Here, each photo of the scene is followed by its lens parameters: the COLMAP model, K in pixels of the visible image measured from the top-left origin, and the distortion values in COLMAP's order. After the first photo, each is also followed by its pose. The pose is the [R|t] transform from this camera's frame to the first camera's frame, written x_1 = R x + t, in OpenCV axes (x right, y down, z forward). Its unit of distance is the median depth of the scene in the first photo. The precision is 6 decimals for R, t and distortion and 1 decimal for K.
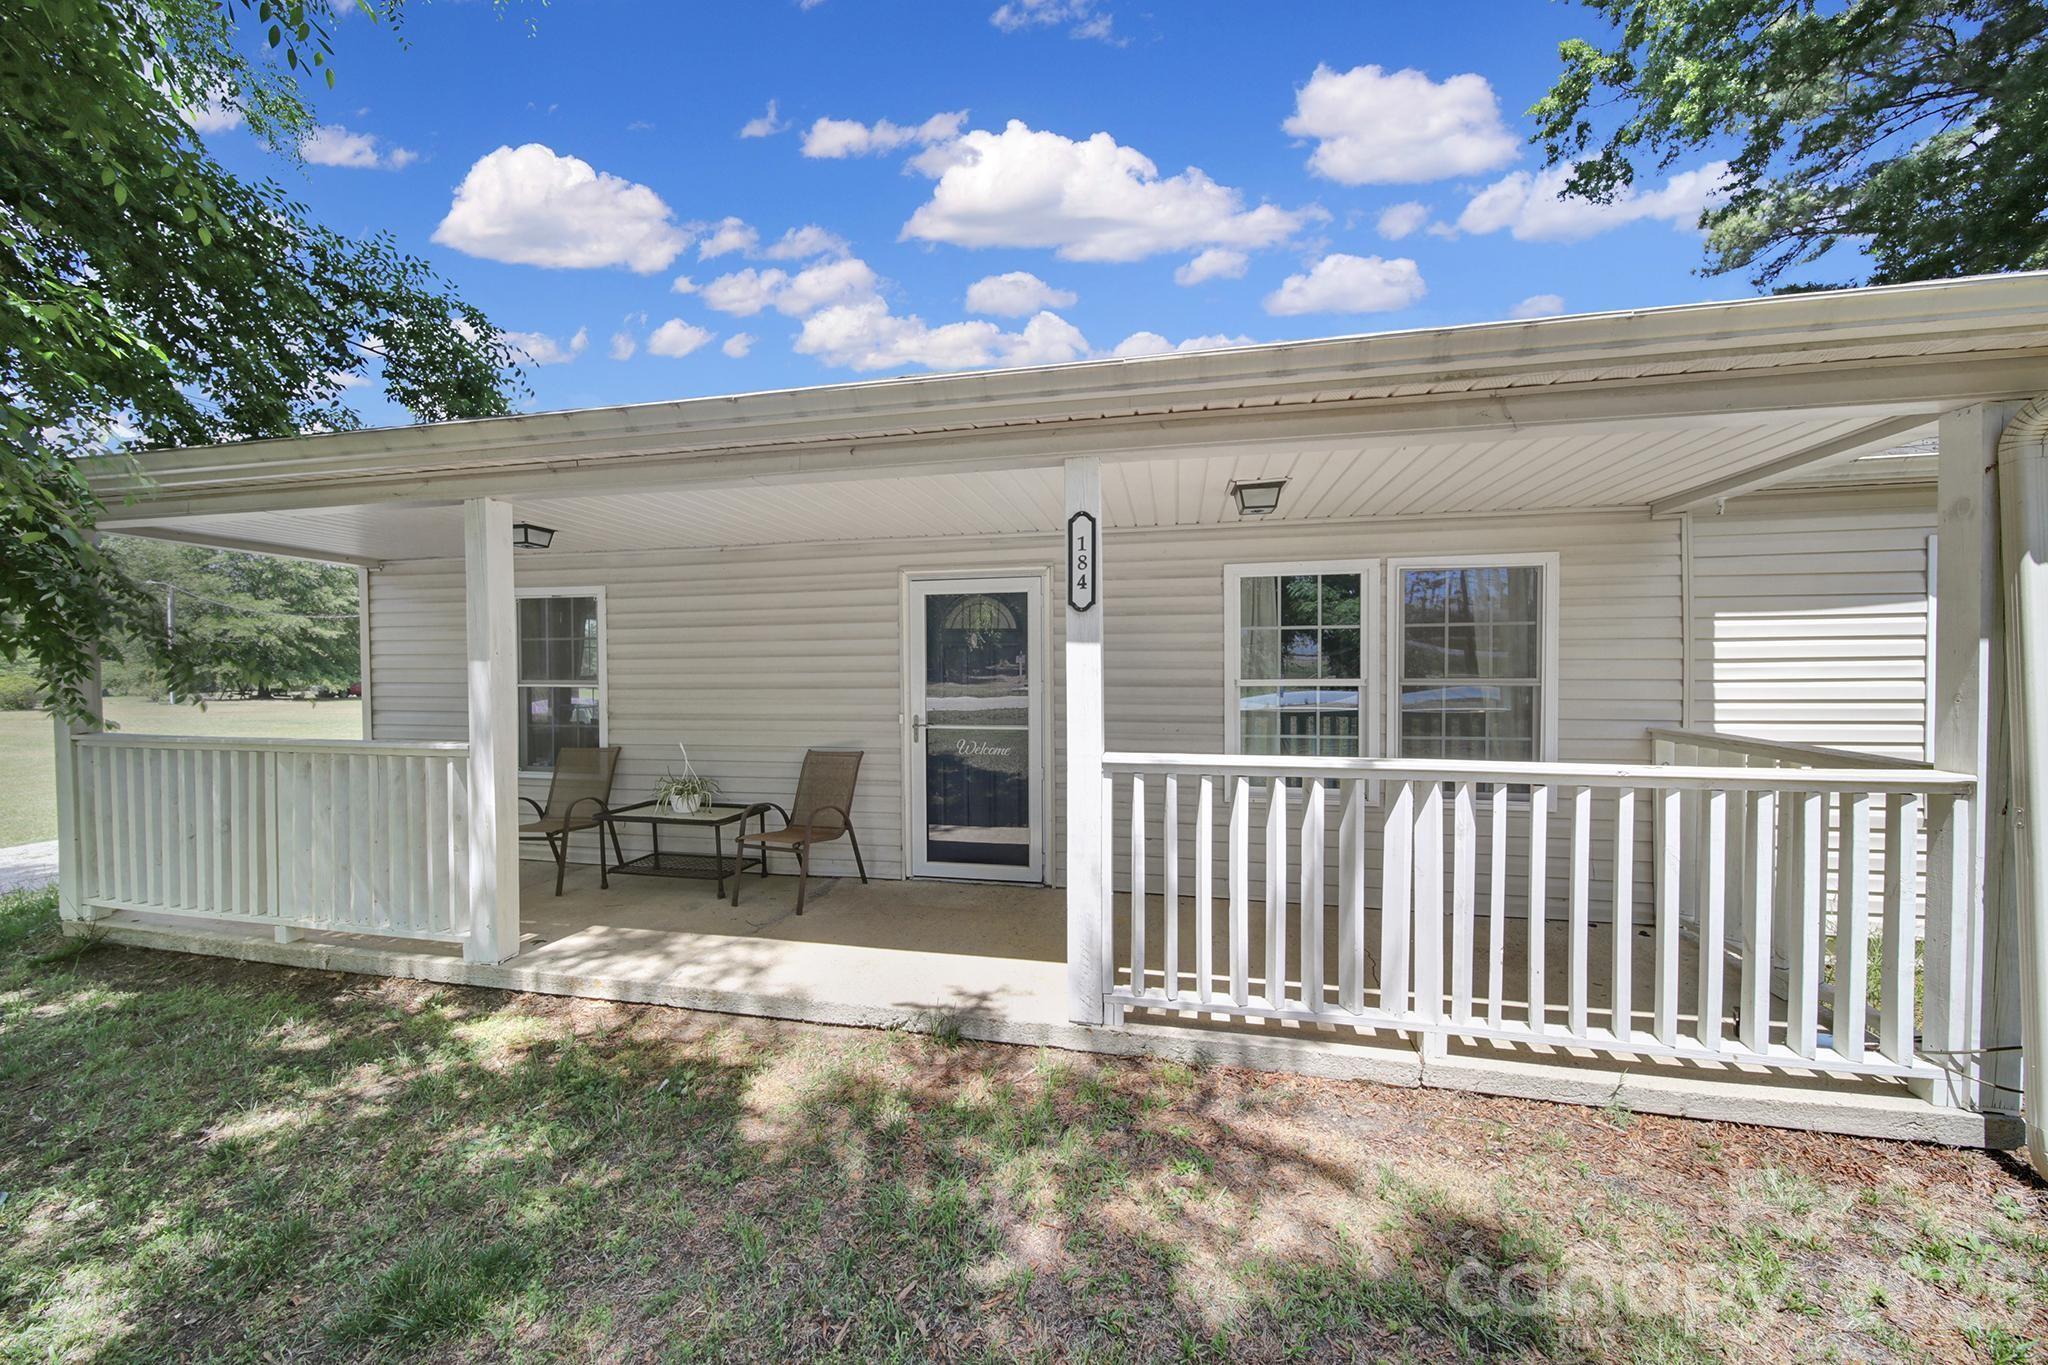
lens RADIAL K [[722.5, 0, 1021.2], [0, 722.5, 683.2], [0, 0, 1]] dist [-0.000370, -0.000164]
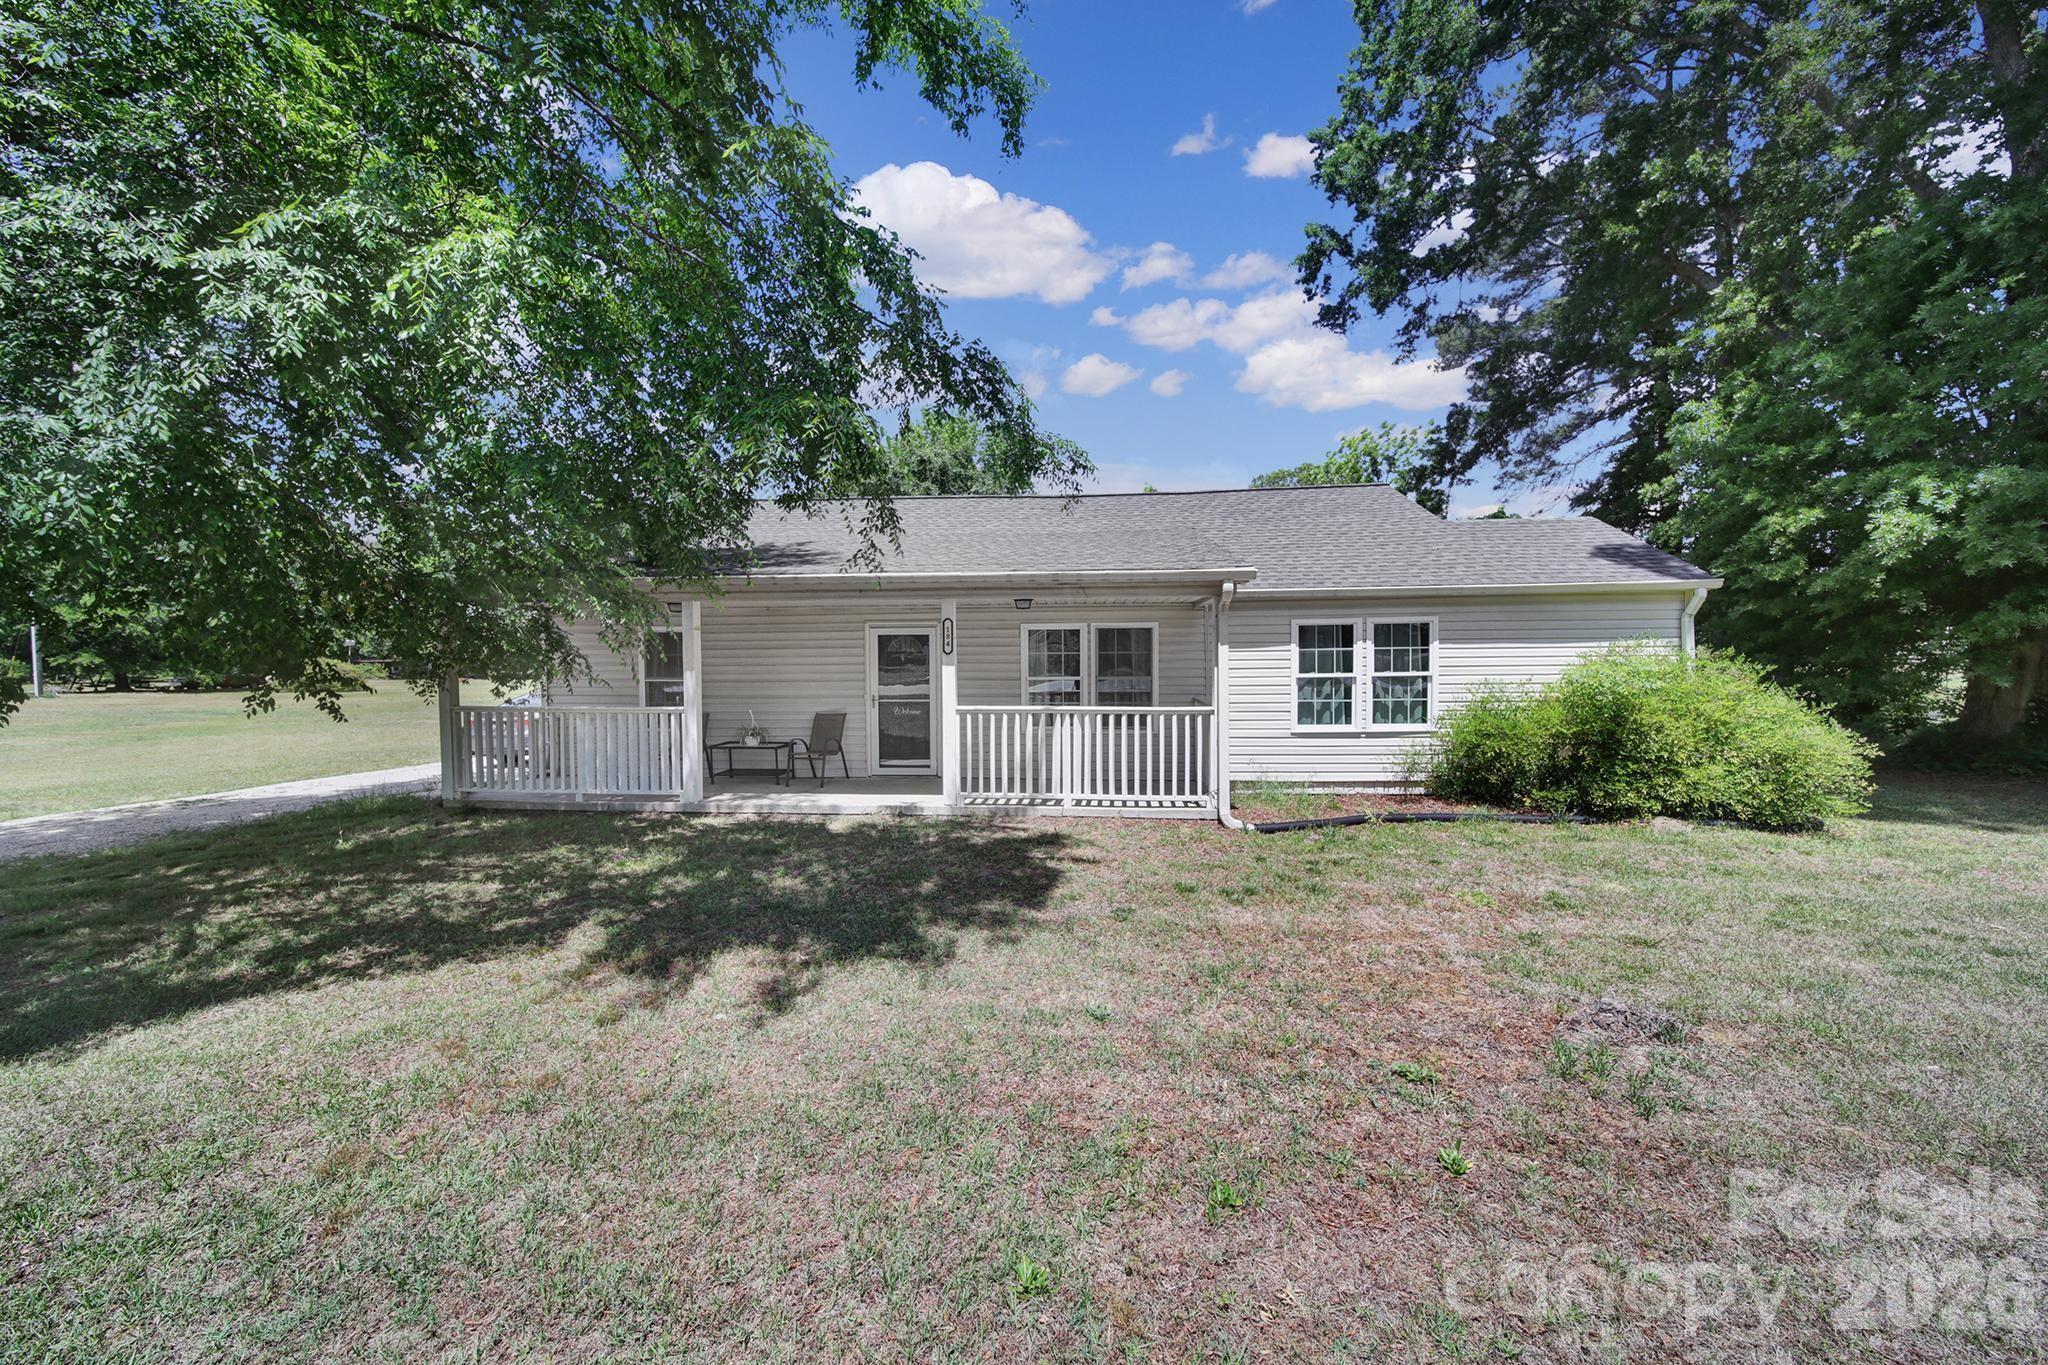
lens RADIAL K [[722.5, 0, 1021.2], [0, 722.5, 683.2], [0, 0, 1]] dist [-0.000370, -0.000164]
pose [[0.991537, -0.004544, 0.129741, 0.002354], [0.002371, 0.999854, 0.016902, -0.022631], [-0.129799, -0.016452, 0.991404, -1.118529]]
